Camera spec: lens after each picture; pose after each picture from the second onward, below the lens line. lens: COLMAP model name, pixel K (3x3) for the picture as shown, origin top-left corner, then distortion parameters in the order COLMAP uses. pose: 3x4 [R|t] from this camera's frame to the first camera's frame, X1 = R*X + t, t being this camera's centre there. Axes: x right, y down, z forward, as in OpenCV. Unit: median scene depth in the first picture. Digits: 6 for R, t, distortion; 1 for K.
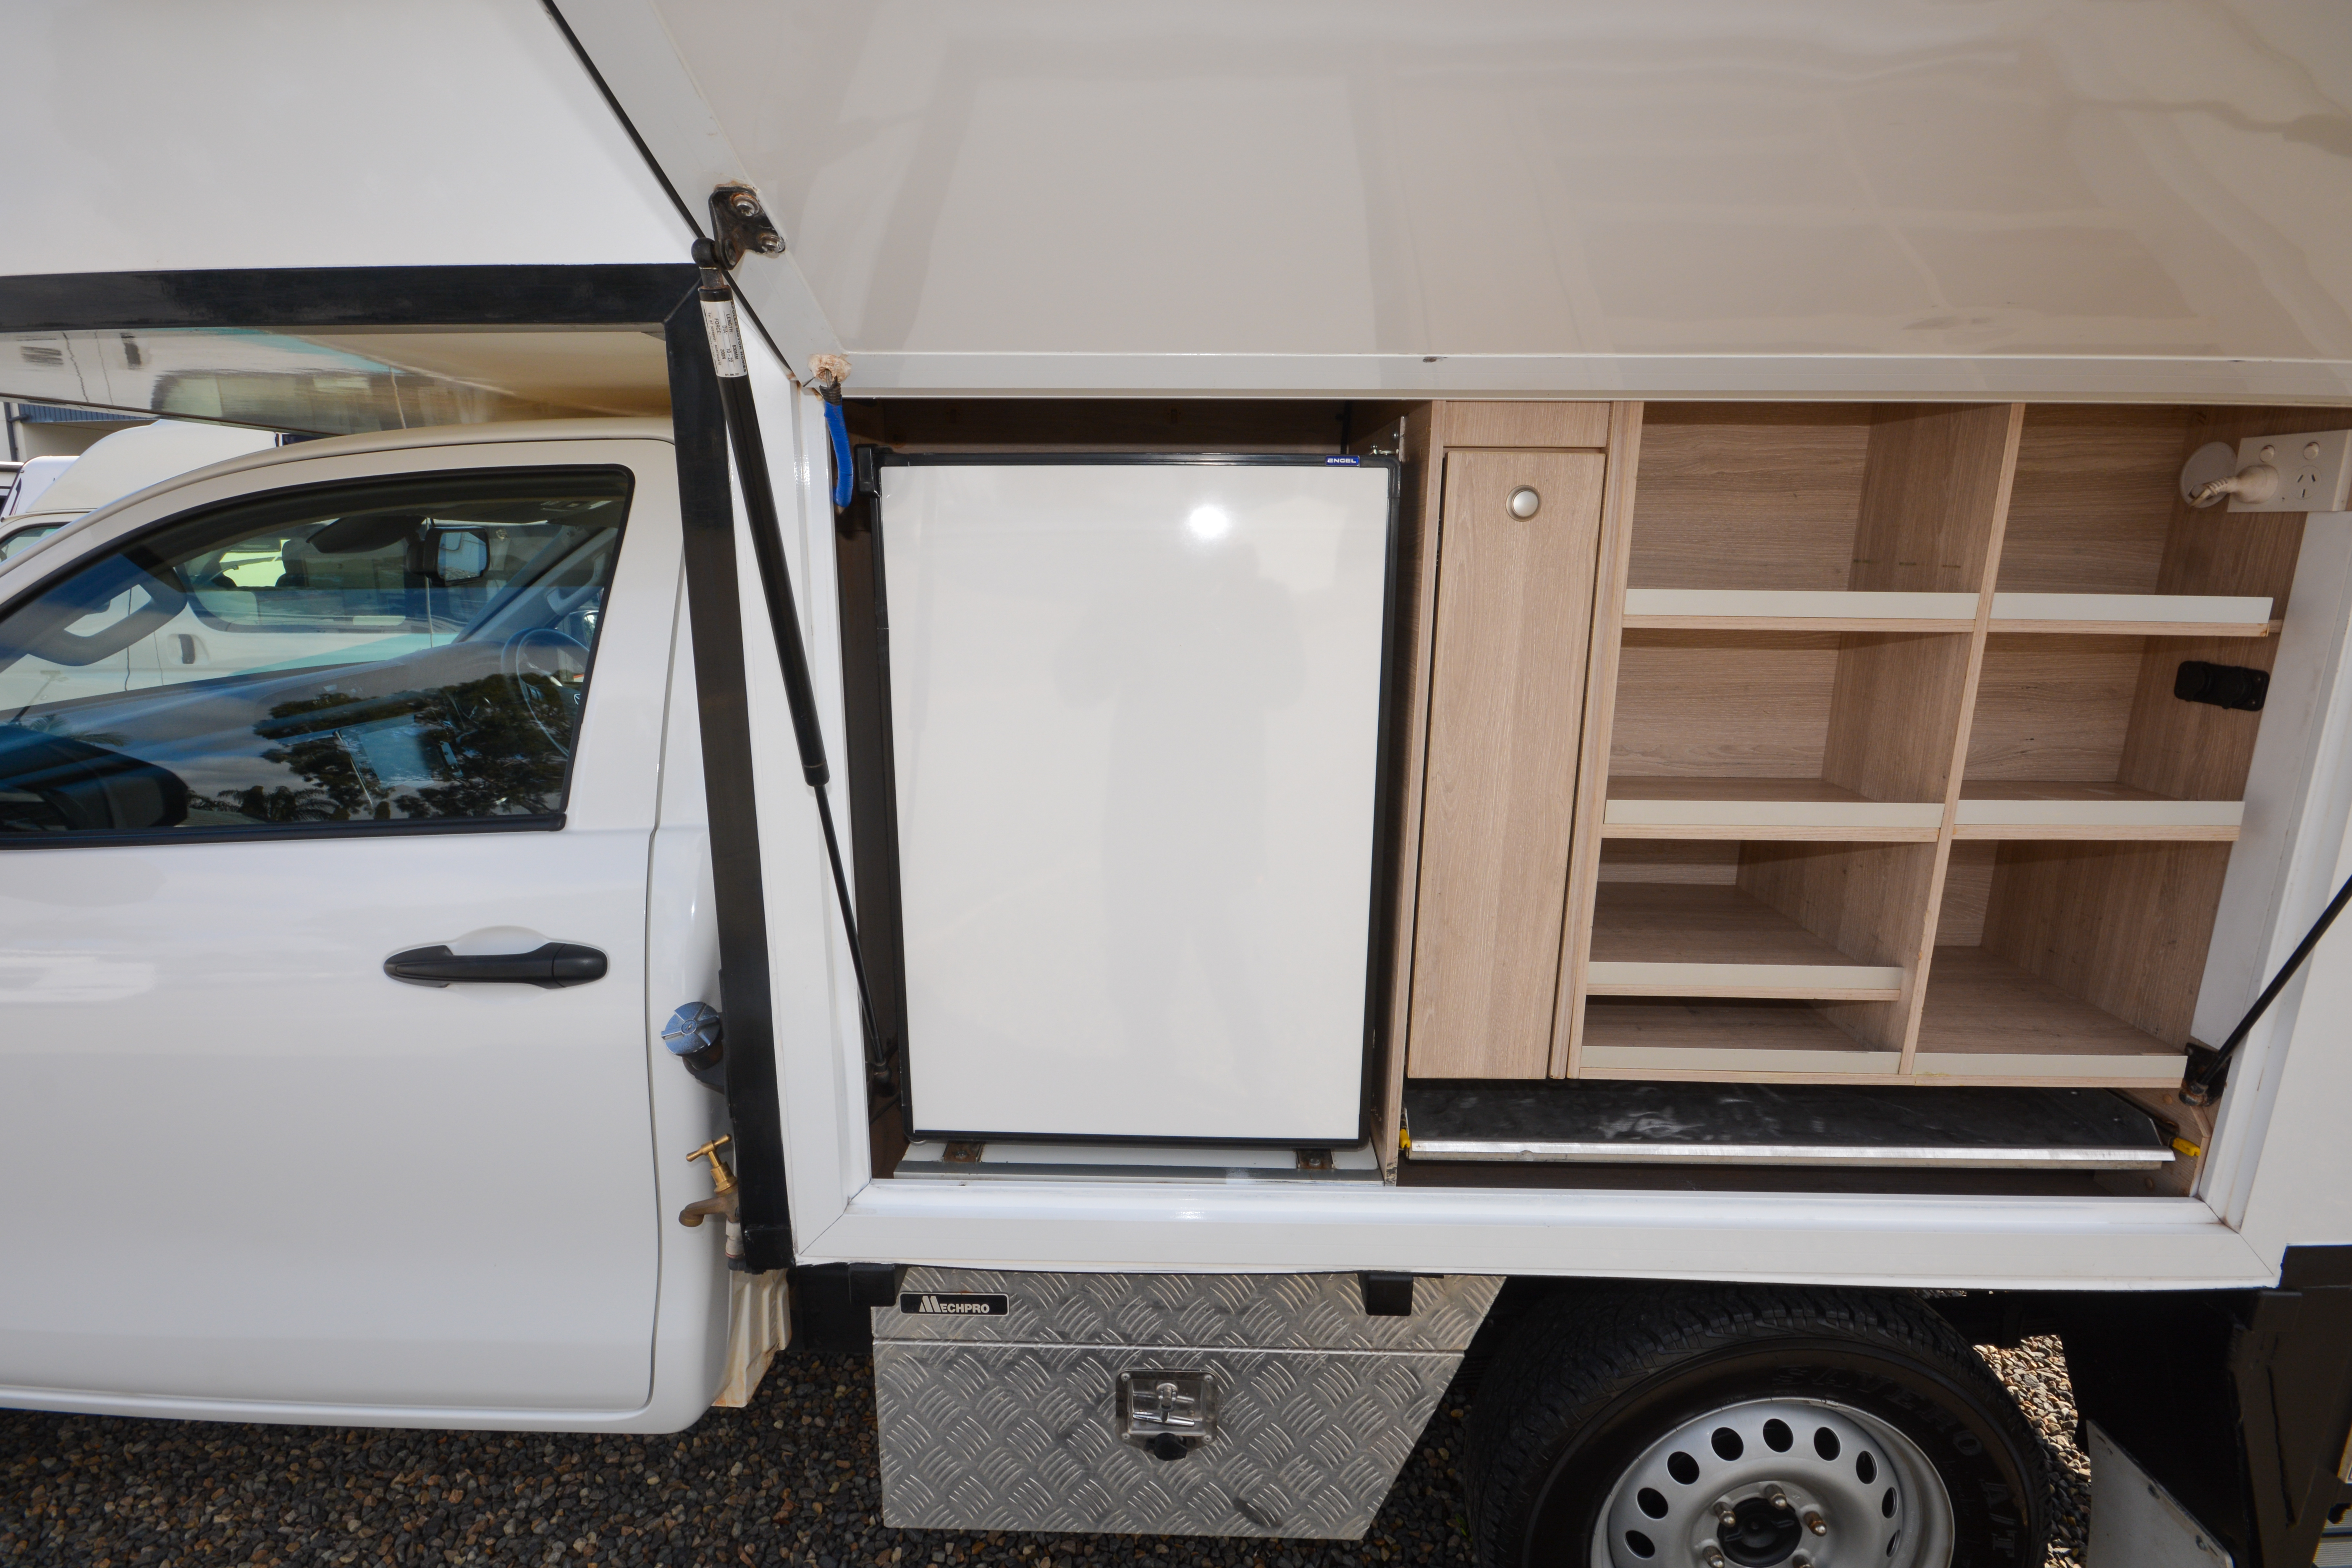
lens RADIAL K [[1089.5, 0, 1177.5], [0, 1089.5, 793.7], [0, 0, 1]] dist [0.019108, -0.017193]
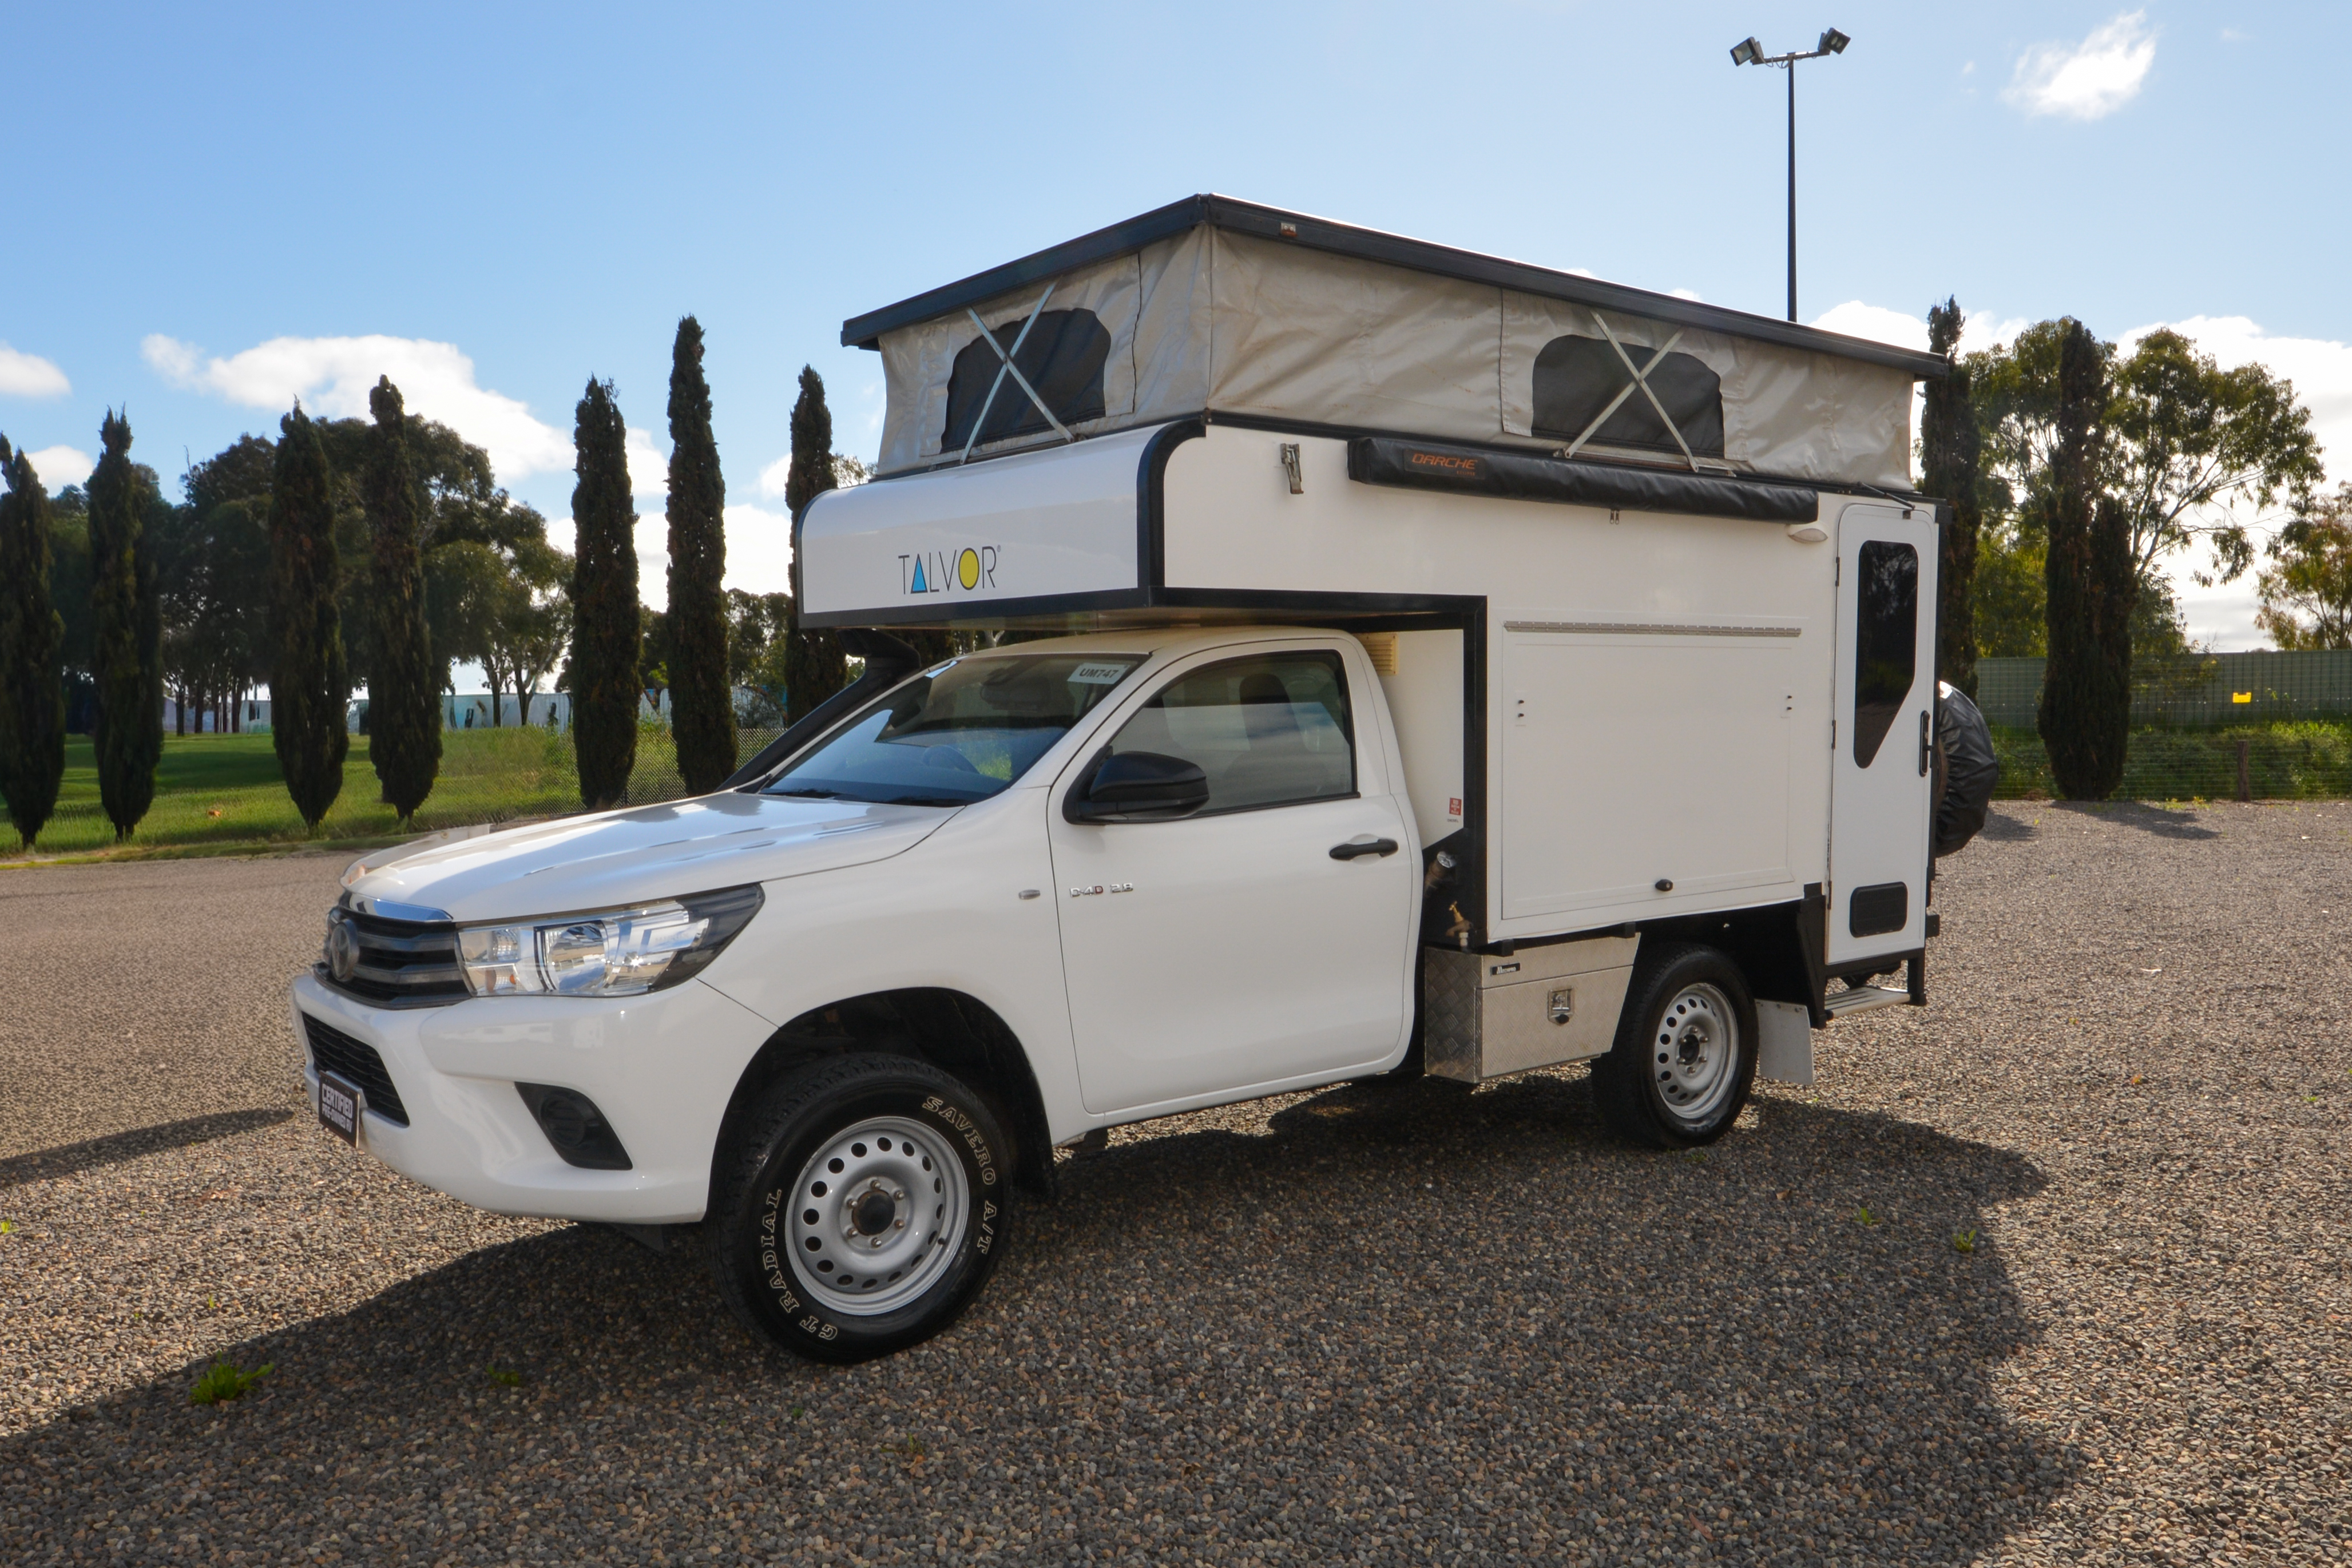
lens RADIAL K [[1957.2, 0, 1260.6], [0, 1957.2, 789.4], [0, 0, 1]] dist [0.000365, 0.005342]
pose [[0.743173, -0.050881, 0.667162, -3.605679], [0.152692, 0.983691, -0.095067, 0.393648], [-0.651444, 0.172522, 0.738822, -2.047632]]
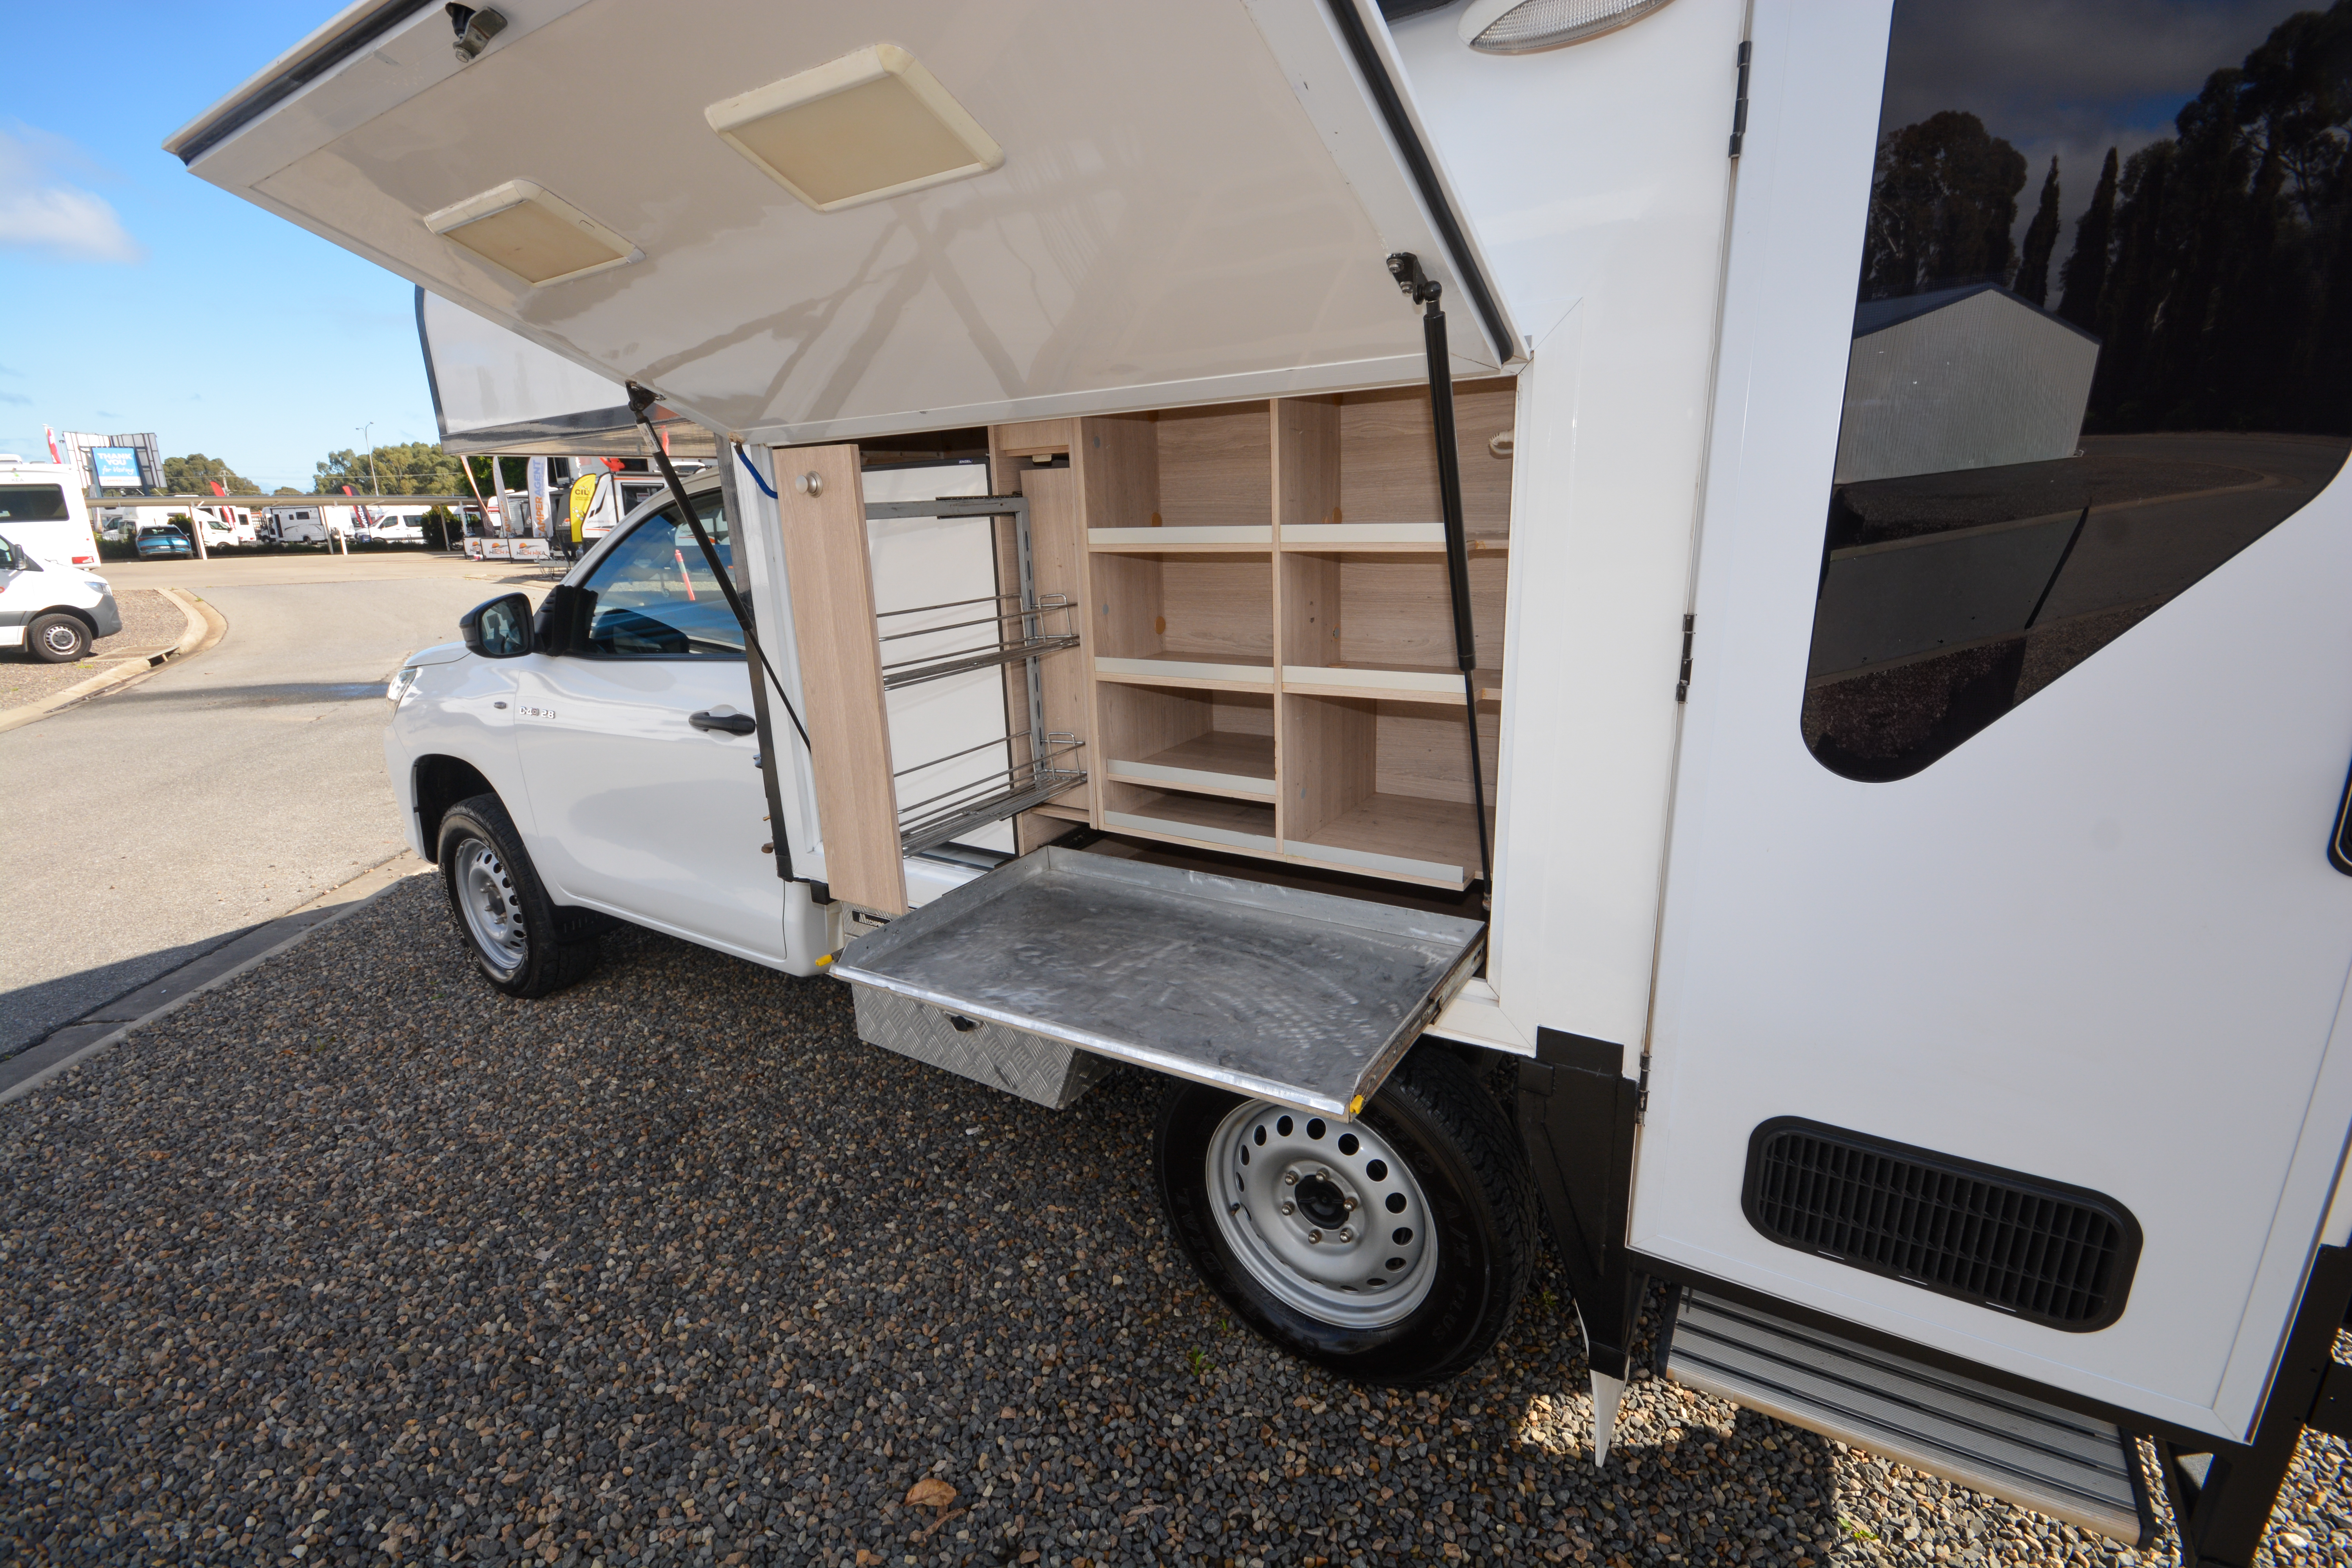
lens RADIAL K [[1025.6, 0, 1176.0], [0, 1025.6, 784.0], [0, 0, 1]] dist [-0.000989, -0.009983]
pose [[0.854336, 0.100403, -0.509930, 1.102652], [-0.074135, 0.994672, 0.071641, 0.065403], [0.514406, -0.023401, 0.857227, -0.236716]]
